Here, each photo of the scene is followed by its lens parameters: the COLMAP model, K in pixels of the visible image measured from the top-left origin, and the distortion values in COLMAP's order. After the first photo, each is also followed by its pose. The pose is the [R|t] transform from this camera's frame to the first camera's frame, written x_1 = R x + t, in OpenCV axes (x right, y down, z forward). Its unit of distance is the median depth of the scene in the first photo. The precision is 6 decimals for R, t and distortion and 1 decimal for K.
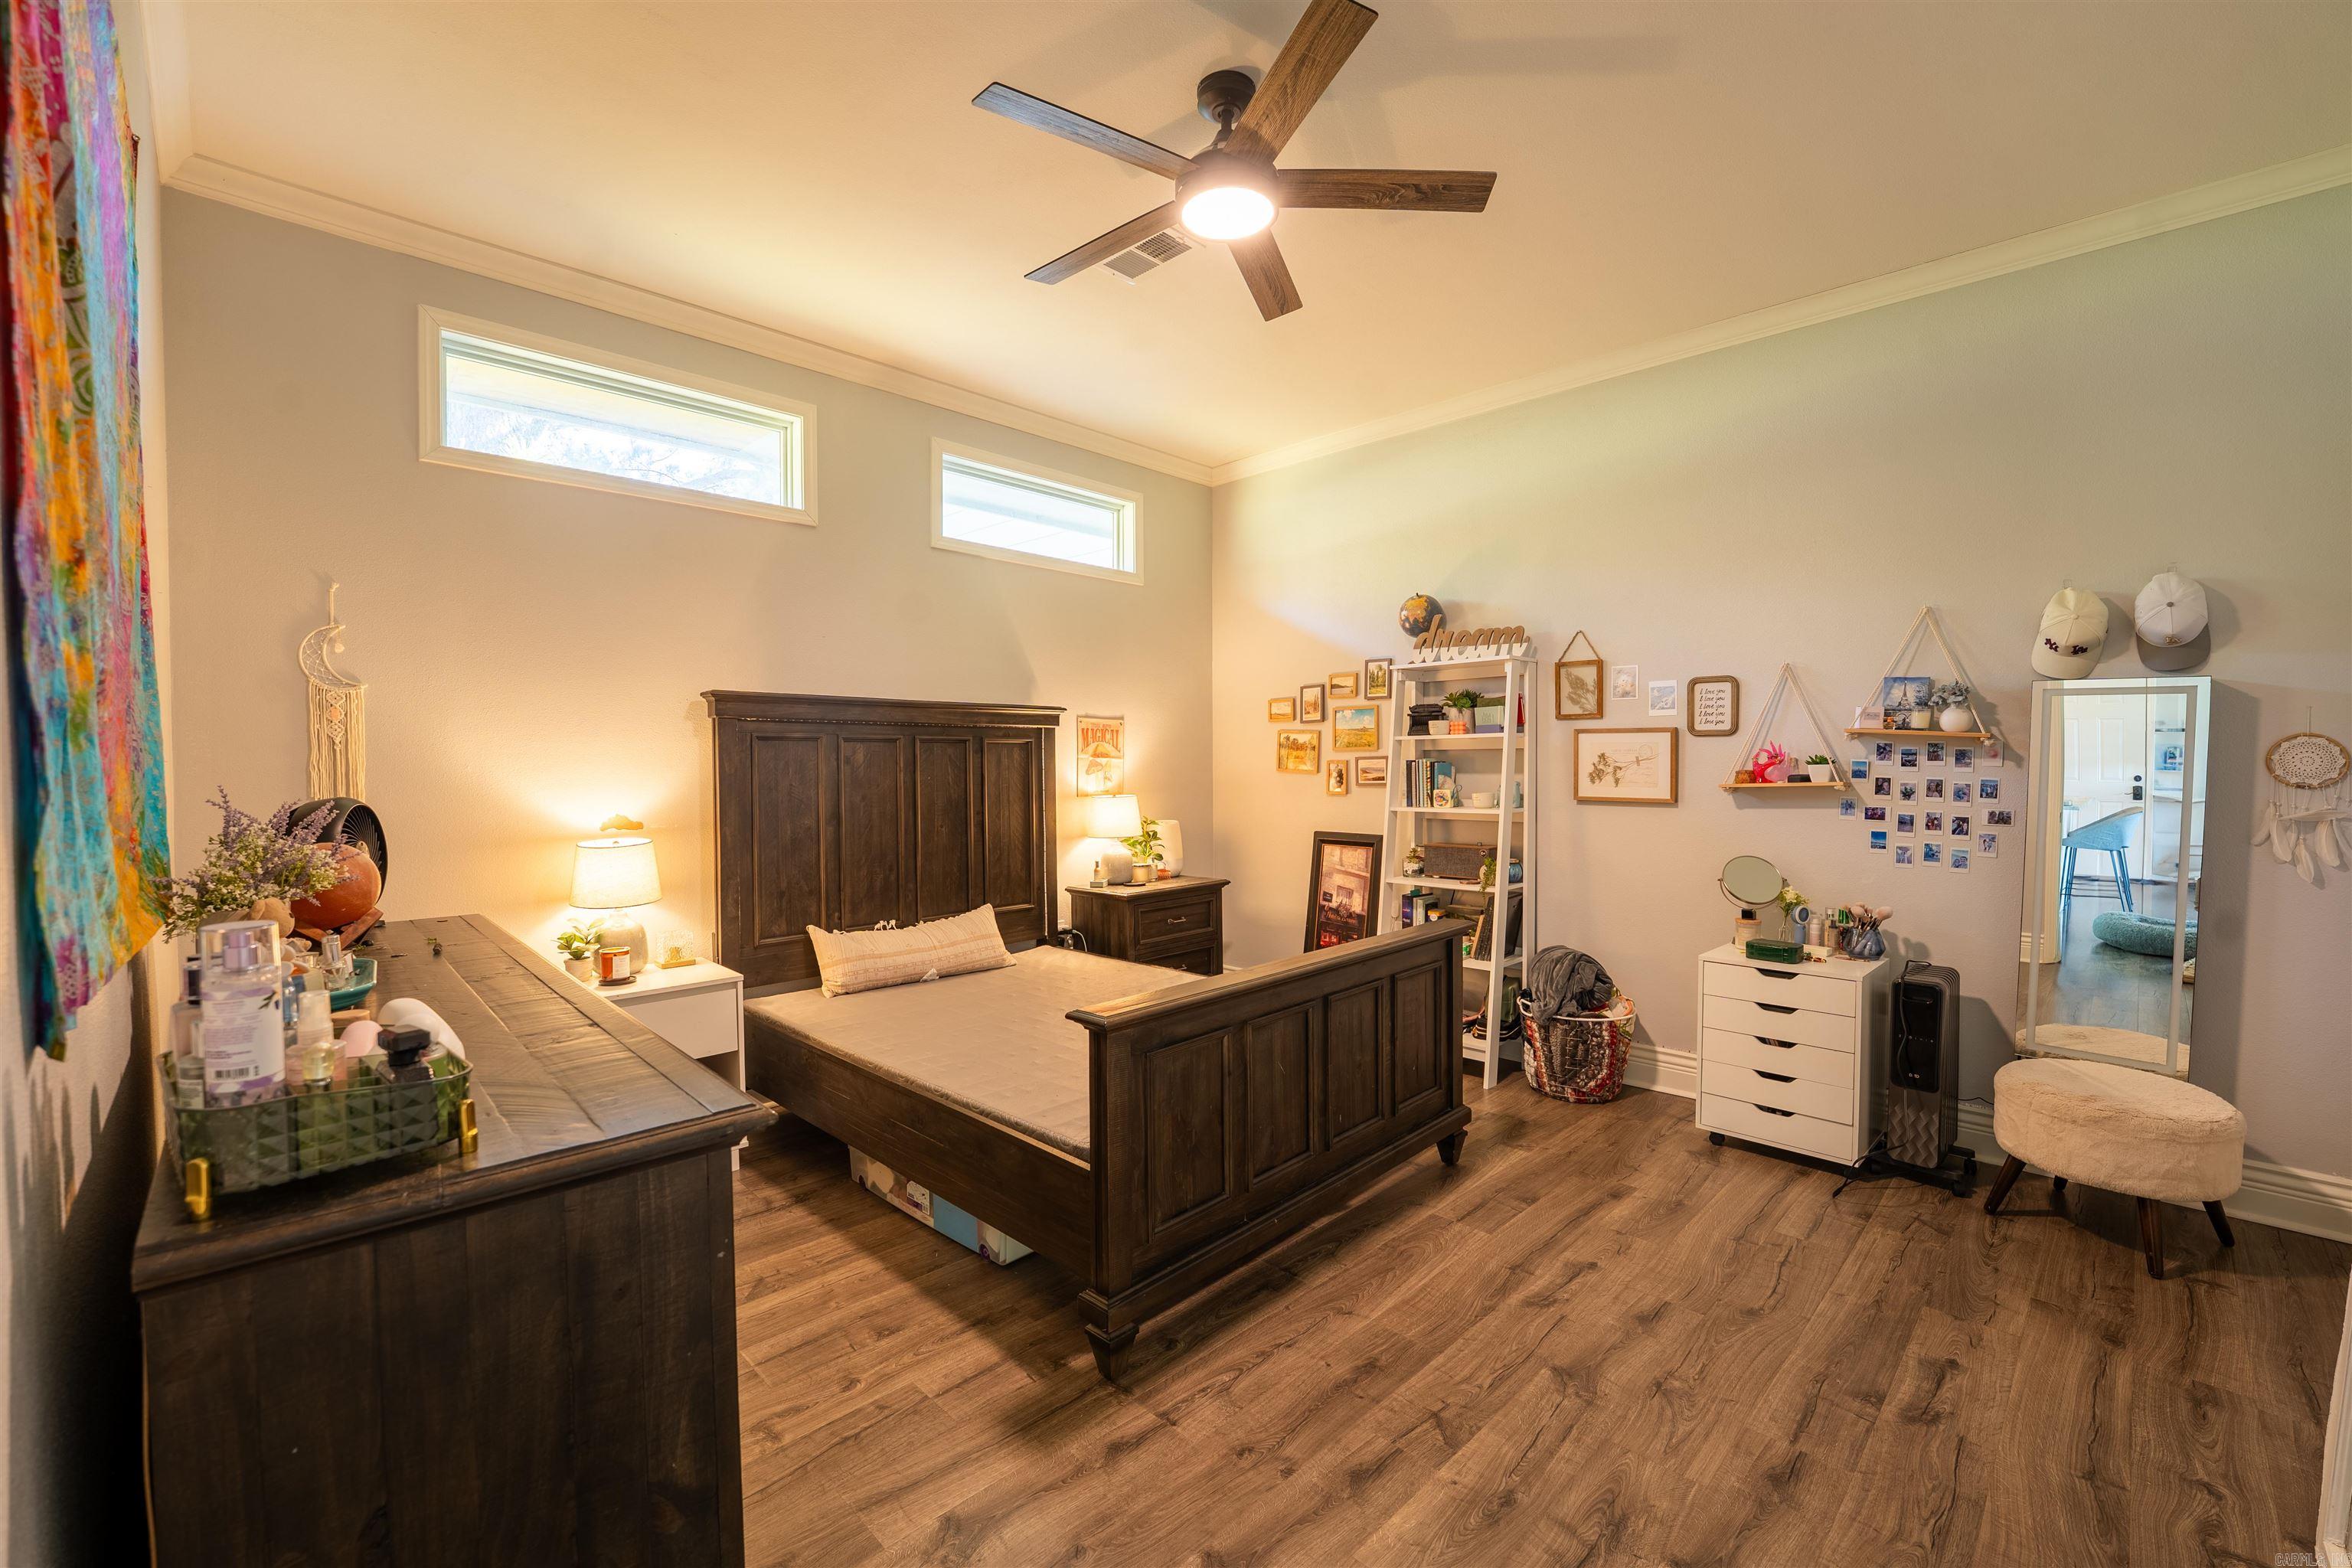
lens RADIAL K [[969.6, 0, 1176.0], [0, 969.6, 784.0], [0, 0, 1]] dist [-0.025877, -0.000163]
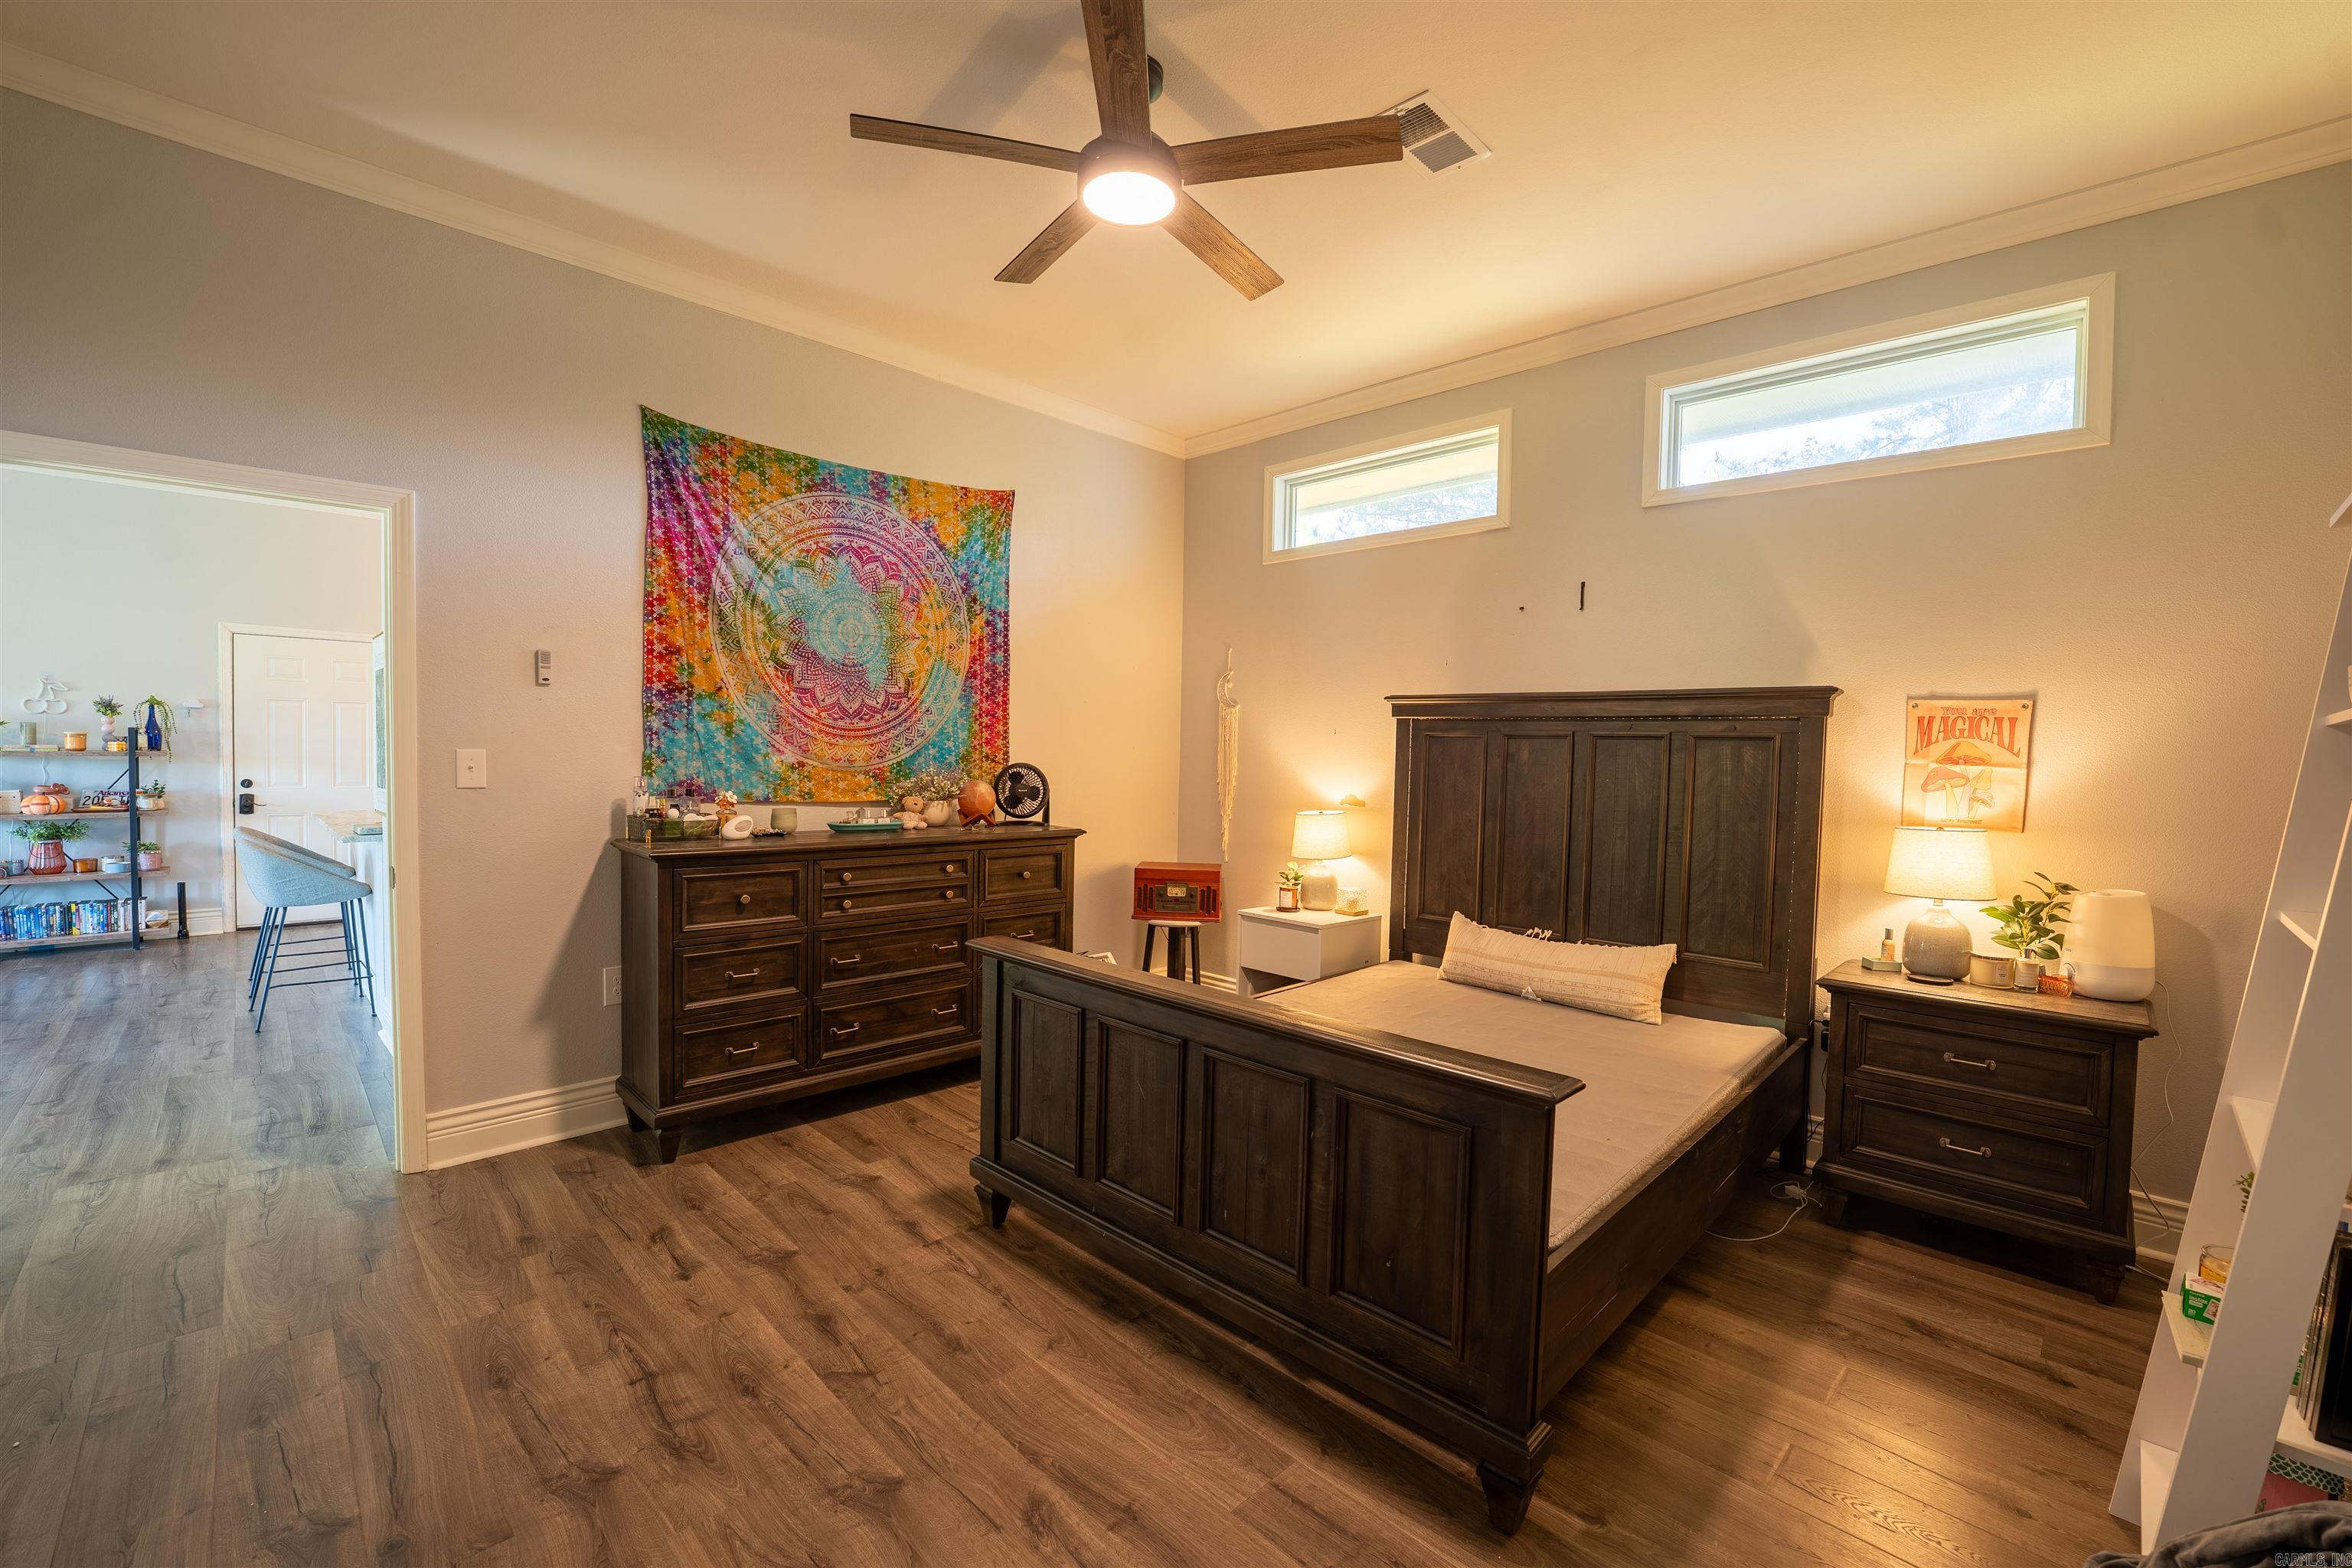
lens RADIAL K [[969.6, 0, 1176.0], [0, 969.6, 784.0], [0, 0, 1]] dist [-0.025877, -0.000163]
pose [[-0.004948, 0.039111, -0.999223, 0.756469], [-0.046167, 0.998160, 0.039298, -0.023694], [0.998921, 0.046326, -0.003134, 0.766440]]
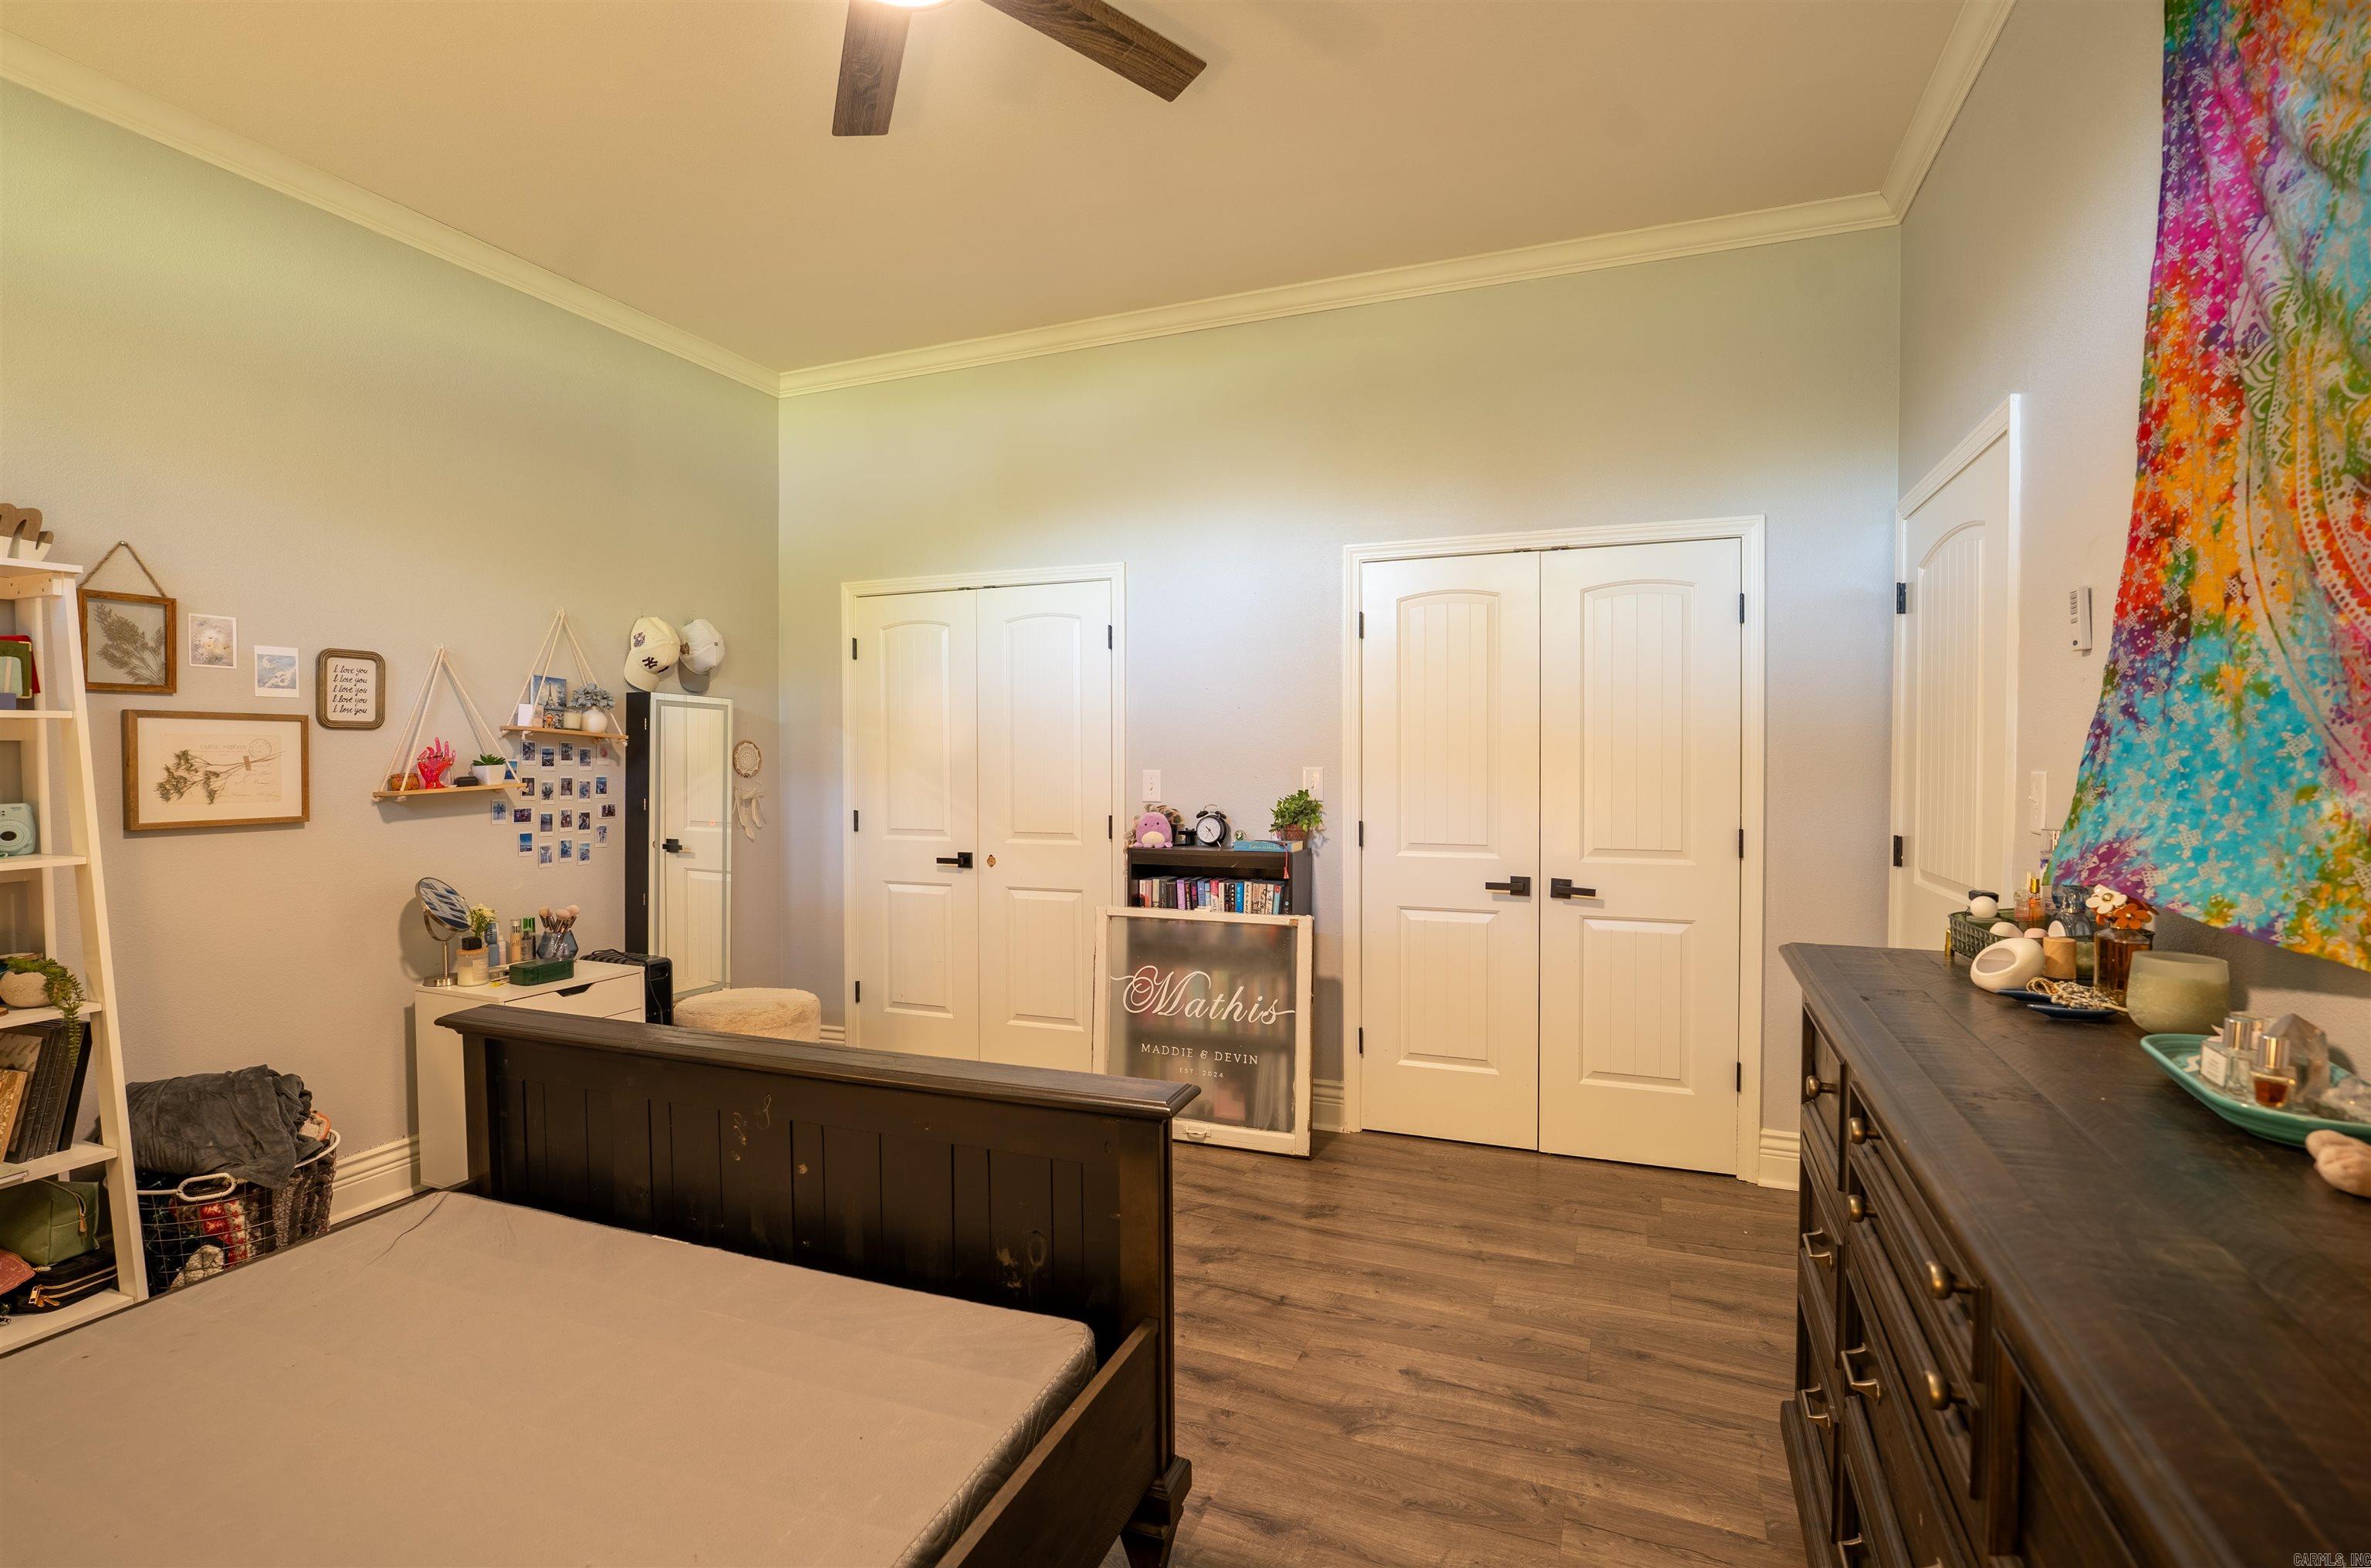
lens RADIAL K [[1080.5, 0, 1185.5], [0, 1080.5, 784.0], [0, 0, 1]] dist [-0.002059, -0.000271]
pose [[-0.382979, -0.021145, 0.923515, -0.527202], [0.029765, 0.998936, 0.035216, -0.019005], [-0.923277, 0.040976, -0.381942, 0.797820]]
